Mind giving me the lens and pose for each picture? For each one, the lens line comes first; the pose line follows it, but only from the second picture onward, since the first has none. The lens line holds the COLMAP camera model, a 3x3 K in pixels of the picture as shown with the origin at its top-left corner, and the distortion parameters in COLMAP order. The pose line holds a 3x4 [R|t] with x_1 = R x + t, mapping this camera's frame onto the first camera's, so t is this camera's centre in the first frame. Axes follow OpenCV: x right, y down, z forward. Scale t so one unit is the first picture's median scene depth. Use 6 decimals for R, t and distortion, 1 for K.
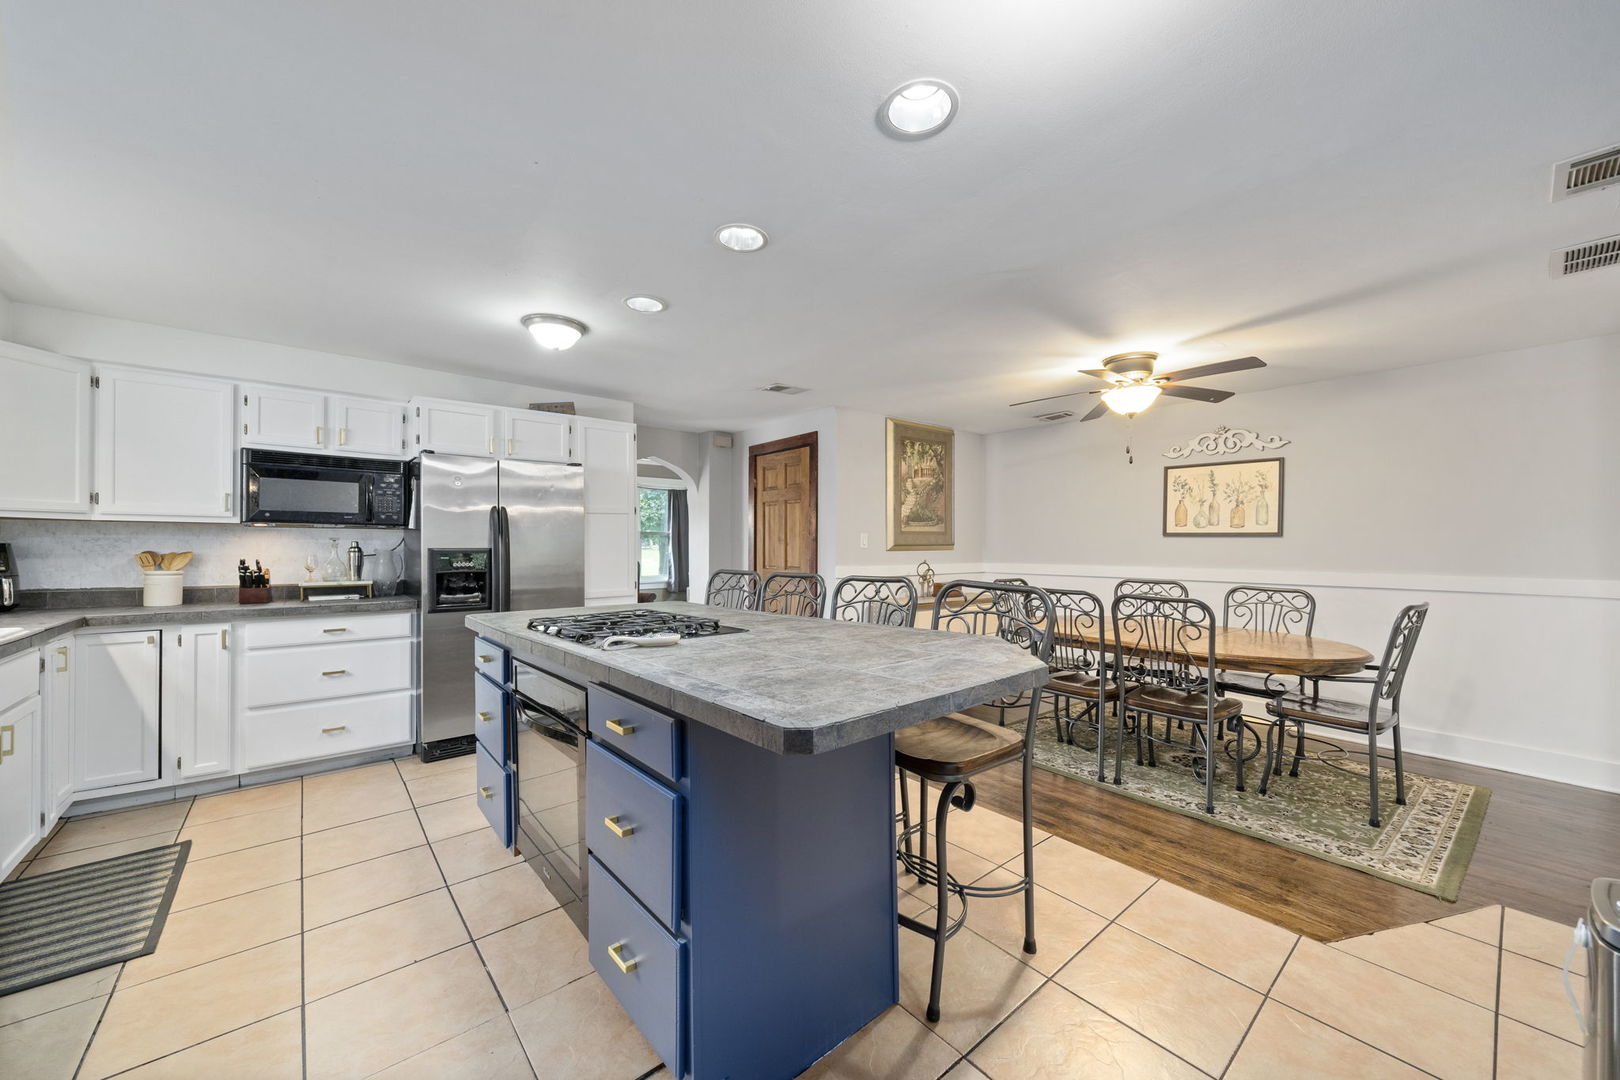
lens RADIAL K [[593.0, 0, 808.6], [0, 593.0, 542.2], [0, 0, 1]] dist [-0.000907, 0.000209]
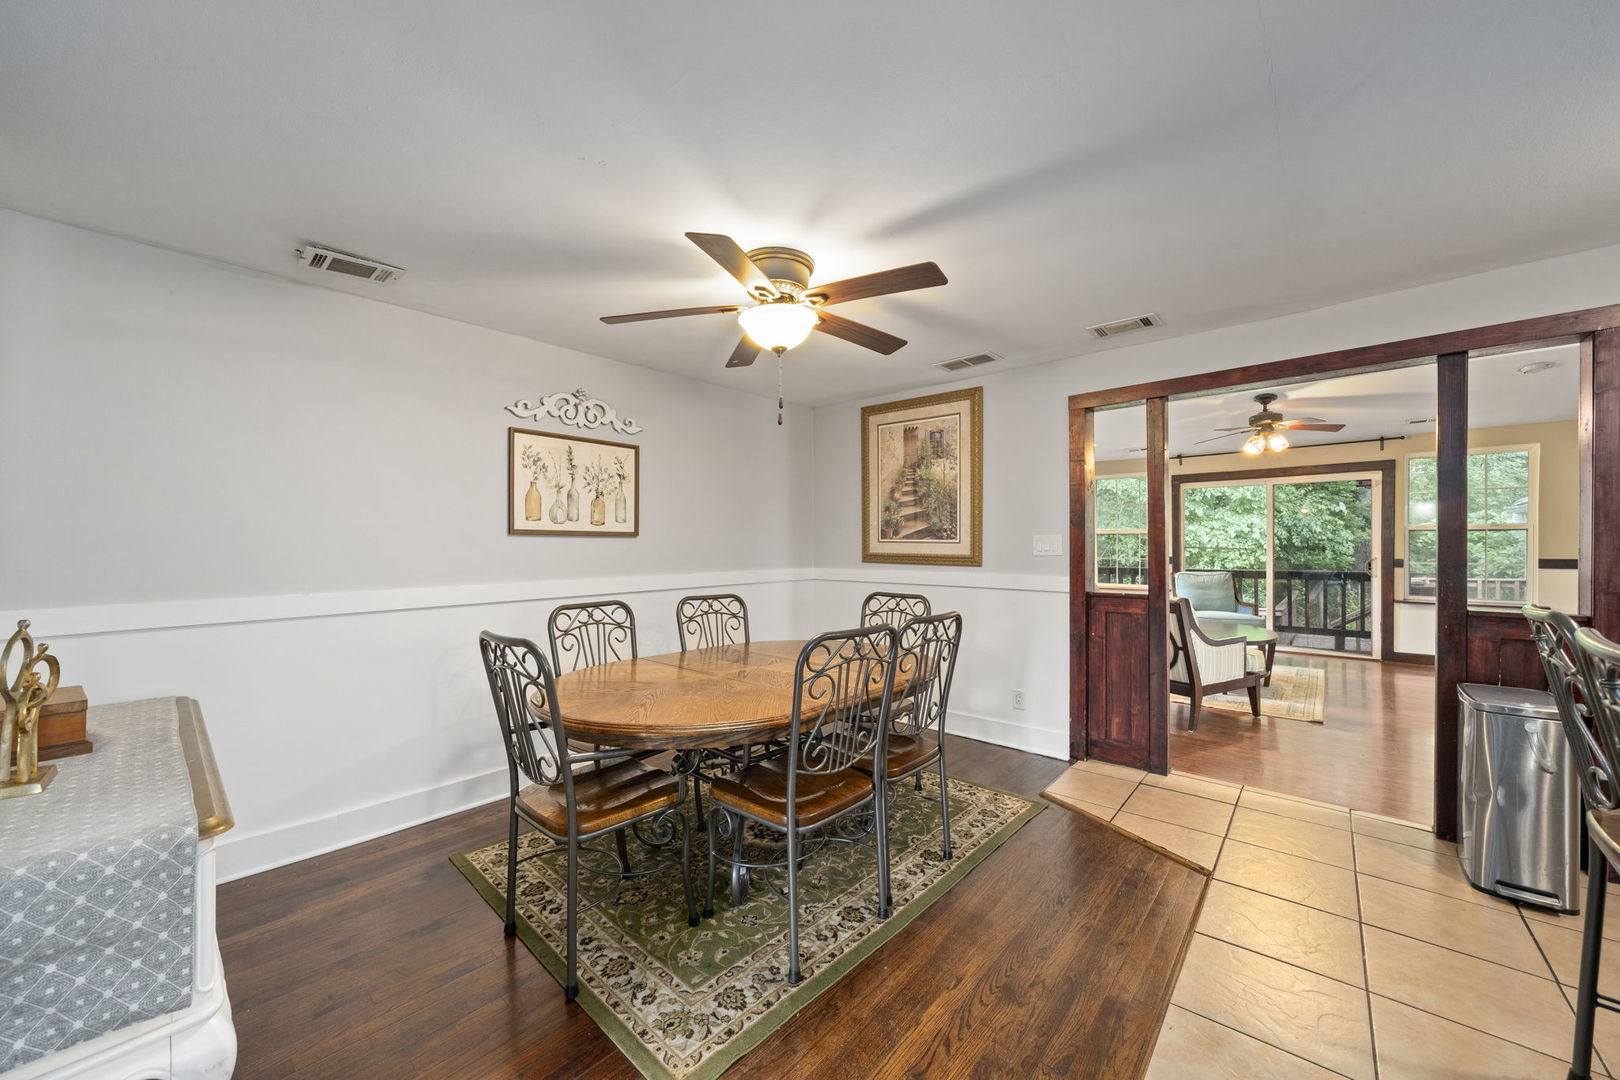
lens RADIAL K [[593.0, 0, 792.1], [0, 593.0, 545.0], [0, 0, 1]] dist [-0.000907, 0.000209]
pose [[-0.136587, -0.007067, 0.990603, -0.093401], [0.001021, 0.999973, 0.007275, -0.003368], [-0.990628, 0.002005, -0.136576, 0.867538]]
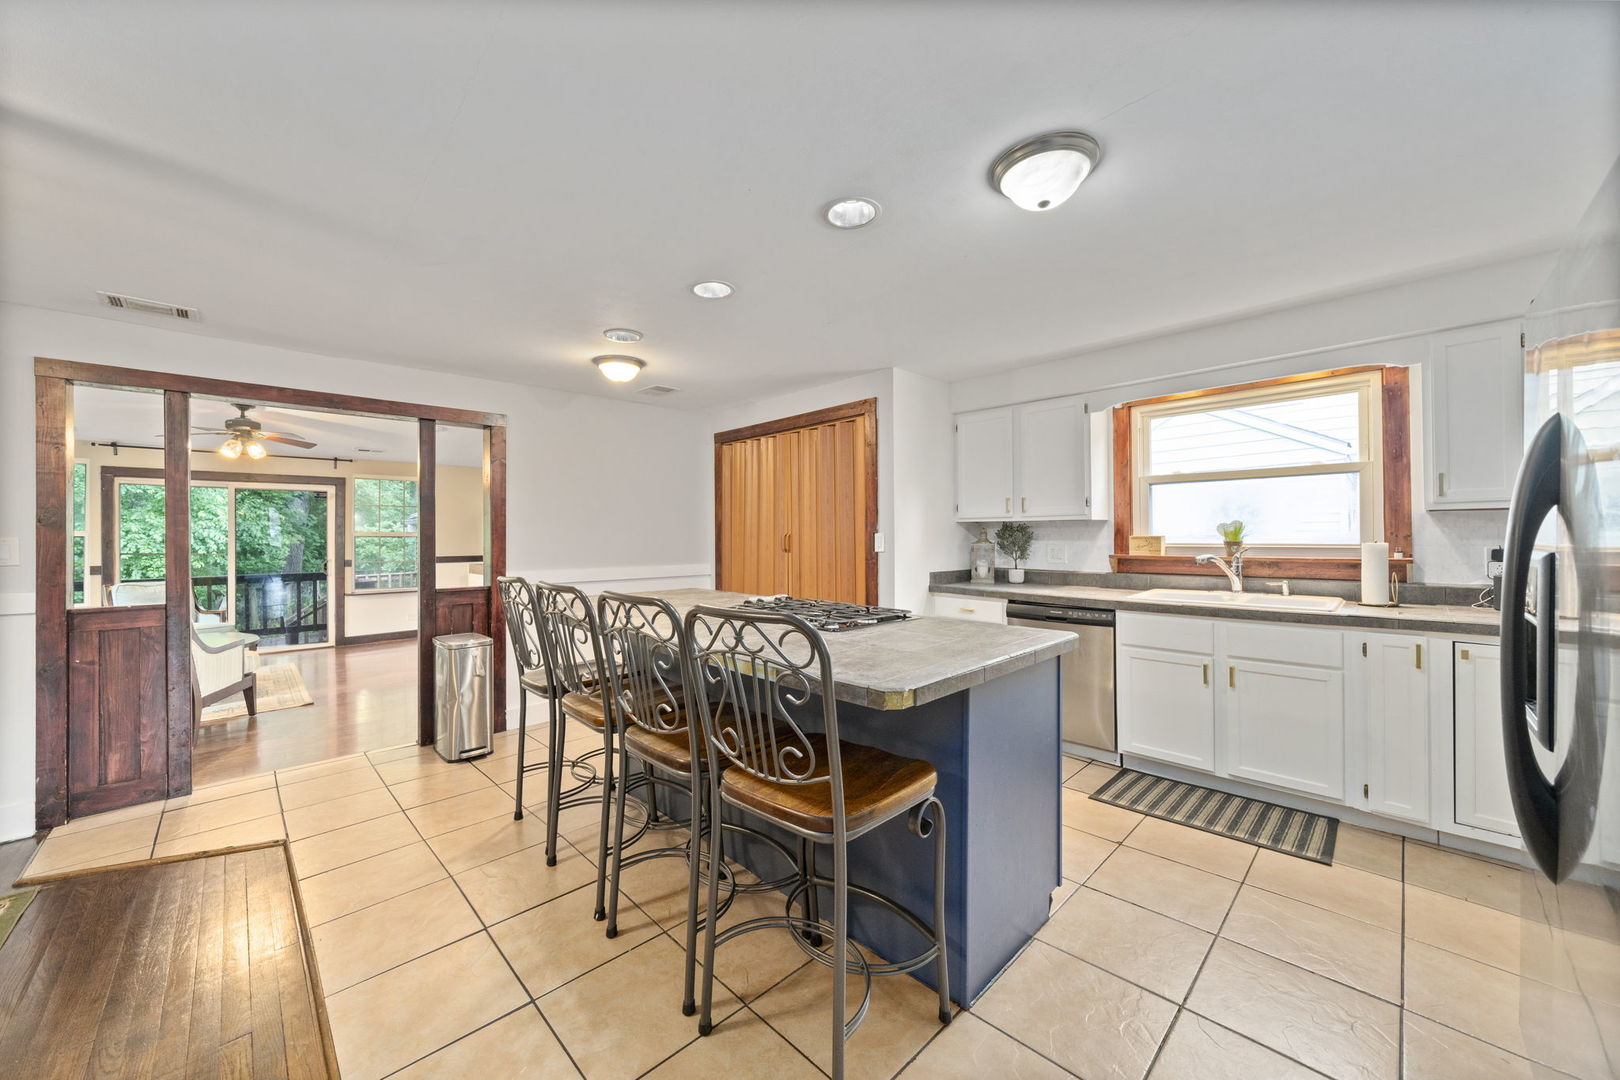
lens RADIAL K [[593.0, 0, 804.8], [0, 593.0, 537.7], [0, 0, 1]] dist [-0.000907, 0.000209]
pose [[-0.997832, 0.005927, -0.065542, -0.102925], [0.006398, 0.999955, -0.006971, -0.001785], [0.065497, -0.007375, -0.997825, 1.051089]]
